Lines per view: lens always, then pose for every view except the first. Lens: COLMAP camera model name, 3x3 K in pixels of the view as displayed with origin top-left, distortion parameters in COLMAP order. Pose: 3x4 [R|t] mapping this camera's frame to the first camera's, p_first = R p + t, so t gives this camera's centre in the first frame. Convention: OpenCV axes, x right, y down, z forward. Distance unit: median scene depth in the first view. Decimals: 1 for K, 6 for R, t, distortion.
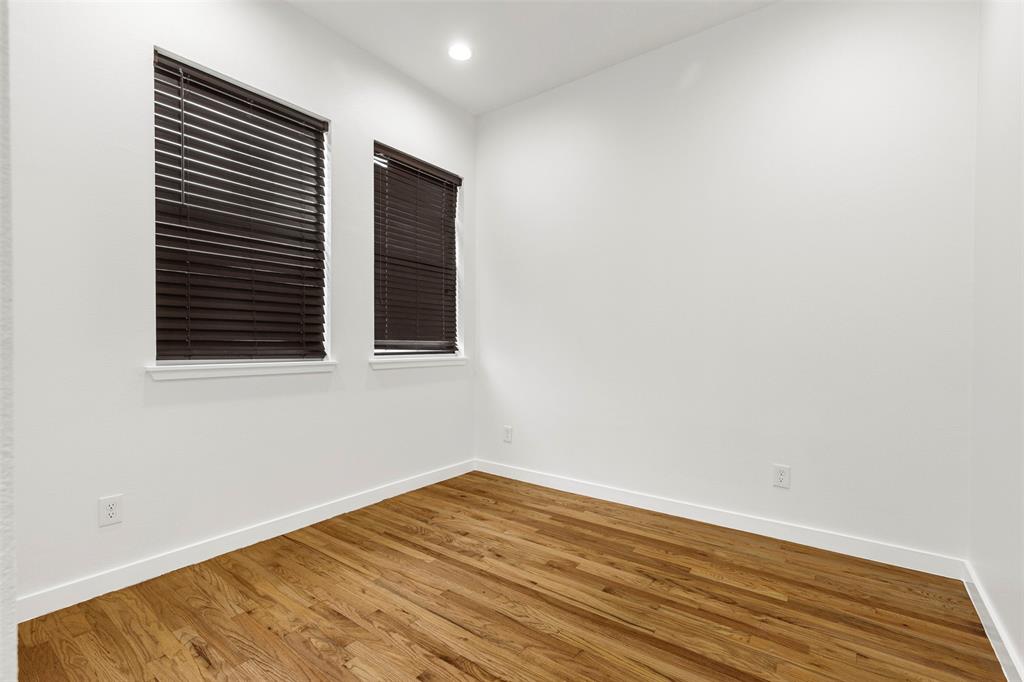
lens RADIAL K [[467.2, 0, 508.1], [0, 467.2, 346.4], [0, 0, 1]] dist [0.012581, -0.002630]
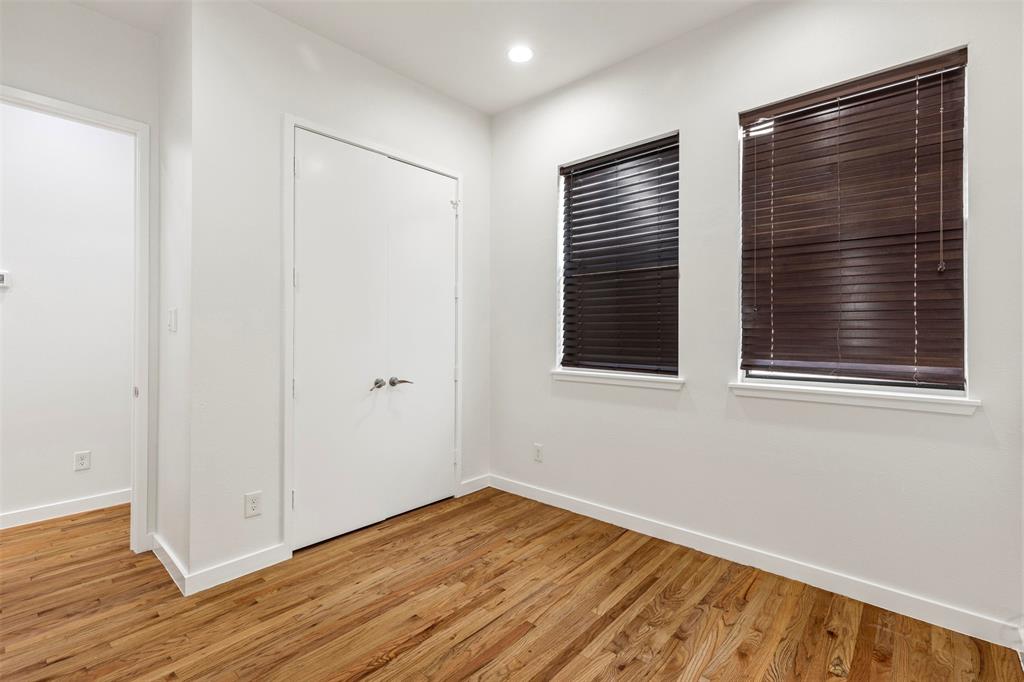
lens RADIAL K [[467.2, 0, 508.1], [0, 467.2, 331.9], [0, 0, 1]] dist [0.012581, -0.002630]
pose [[-0.096155, -0.005899, -0.995349, 0.702335], [-0.009908, 0.999939, -0.004969, -0.066635], [0.995317, 0.009384, -0.096207, 0.861111]]
